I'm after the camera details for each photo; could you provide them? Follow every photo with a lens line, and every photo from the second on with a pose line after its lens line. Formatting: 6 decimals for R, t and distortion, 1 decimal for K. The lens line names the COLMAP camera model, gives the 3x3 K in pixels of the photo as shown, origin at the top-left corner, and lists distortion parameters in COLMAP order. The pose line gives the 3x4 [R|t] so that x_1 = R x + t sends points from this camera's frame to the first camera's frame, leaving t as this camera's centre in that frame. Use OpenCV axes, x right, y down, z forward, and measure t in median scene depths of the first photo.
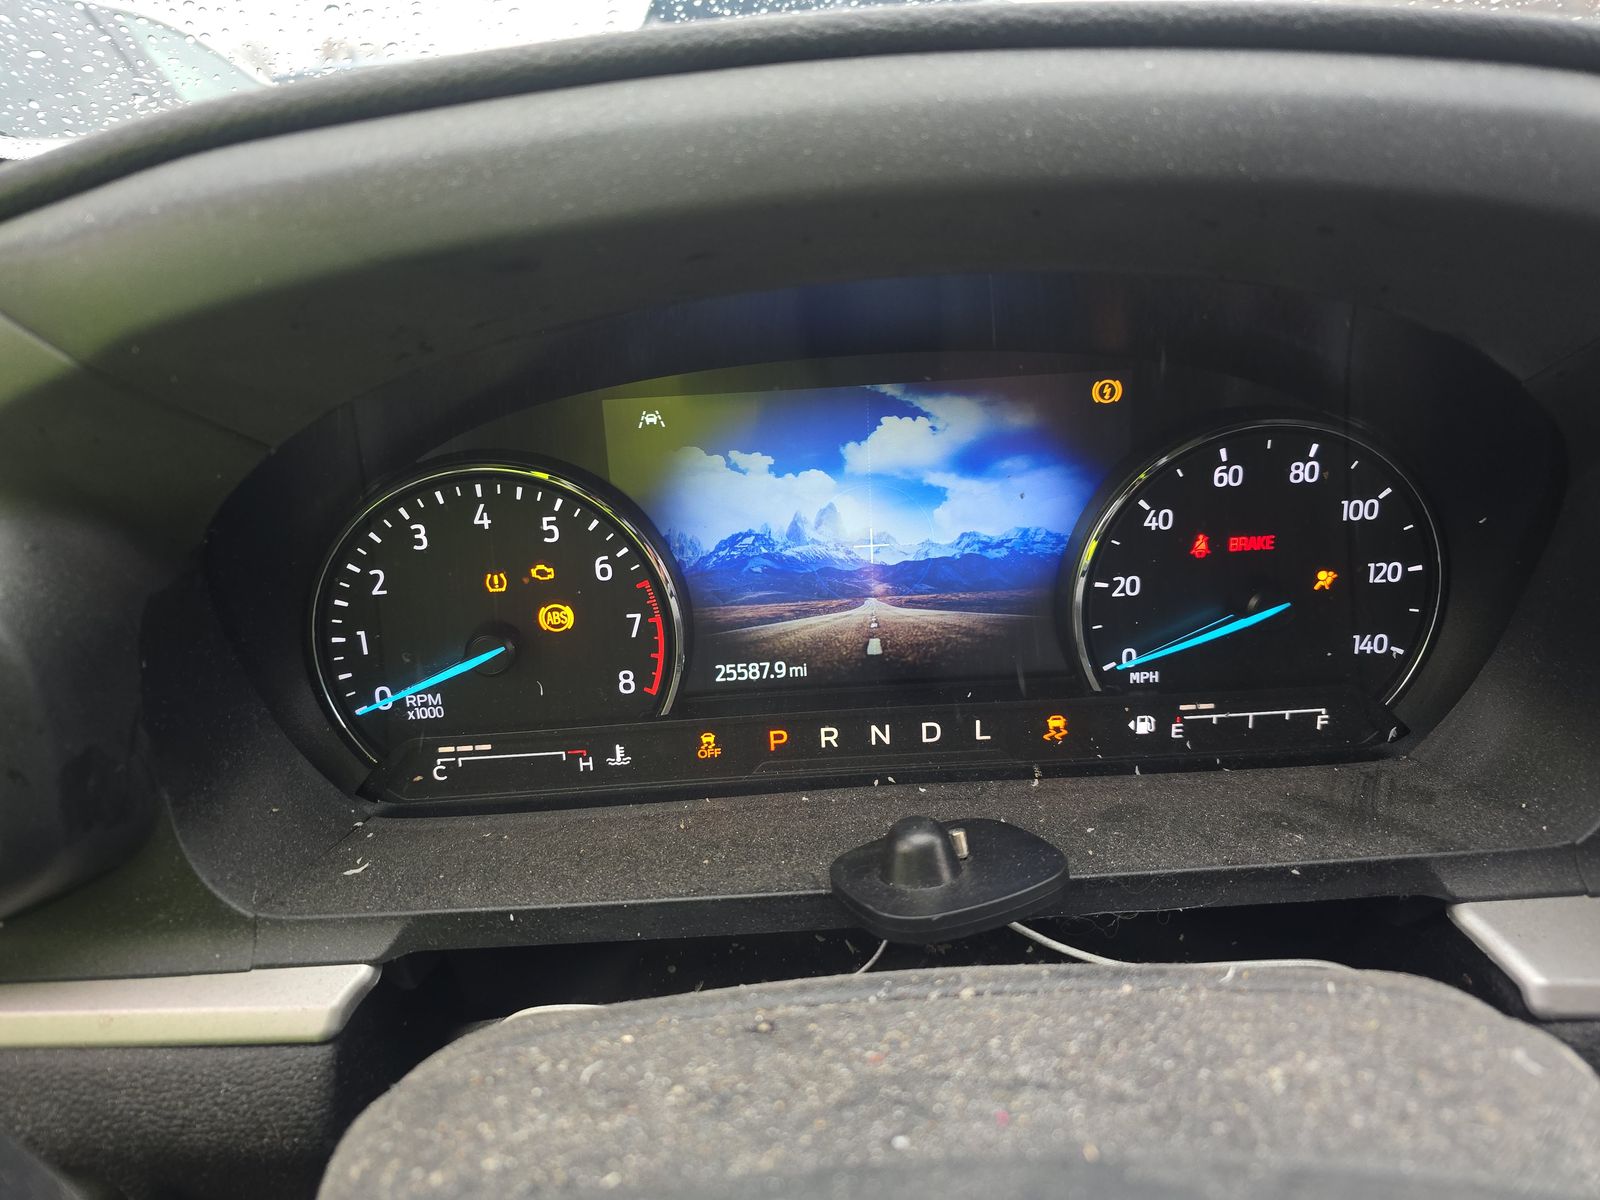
lens RADIAL K [[1116.1, 0, 793.0], [0, 1116.1, 598.7], [0, 0, 1]] dist [0.070798, -0.097225]
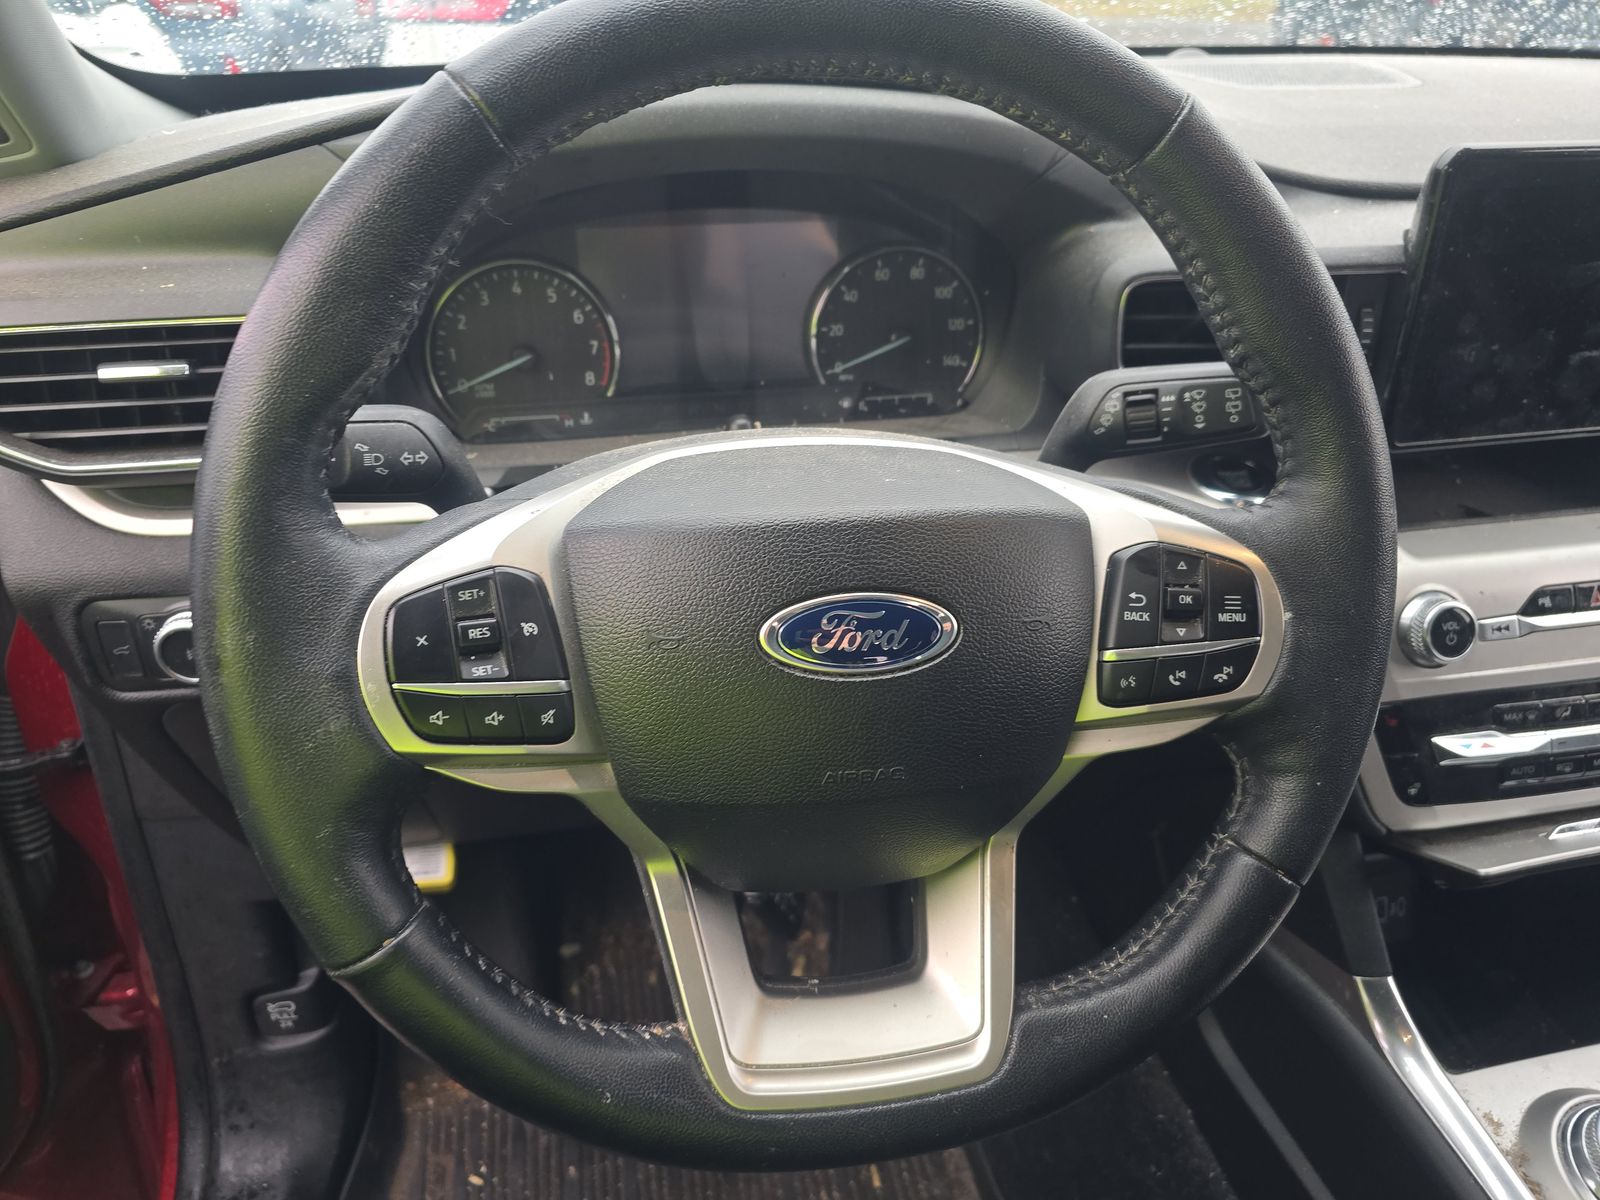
lens RADIAL K [[1116.1, 0, 793.0], [0, 1116.1, 598.7], [0, 0, 1]] dist [0.070798, -0.097225]
pose [[0.985260, -0.033328, 0.167788, -0.142490], [0.018060, 0.995622, 0.091712, 0.290085], [-0.170110, -0.087330, 0.981548, -1.045870]]
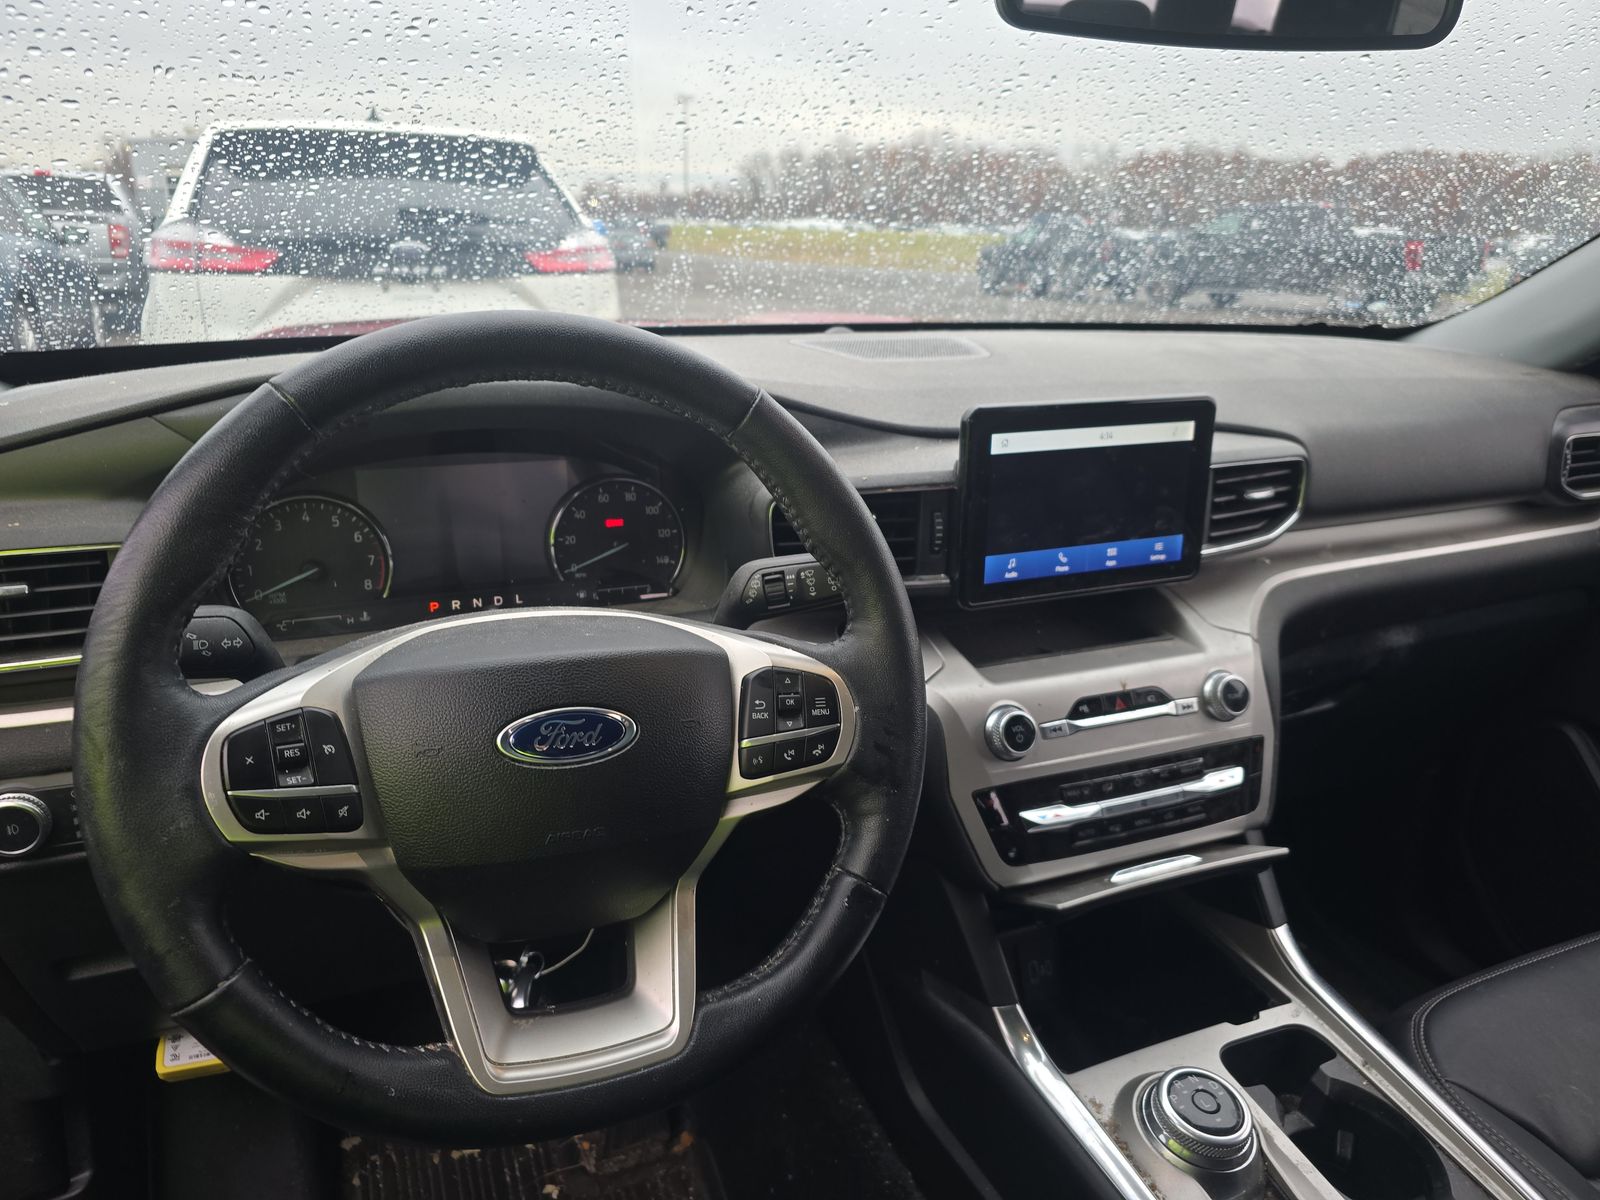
lens RADIAL K [[1116.1, 0, 793.0], [0, 1116.1, 598.7], [0, 0, 1]] dist [0.070798, -0.097225]
pose [[0.933729, -0.047479, 0.354819, -0.157629], [0.082107, 0.993147, -0.083174, 0.392594], [-0.348438, 0.106795, 0.931228, -1.642197]]
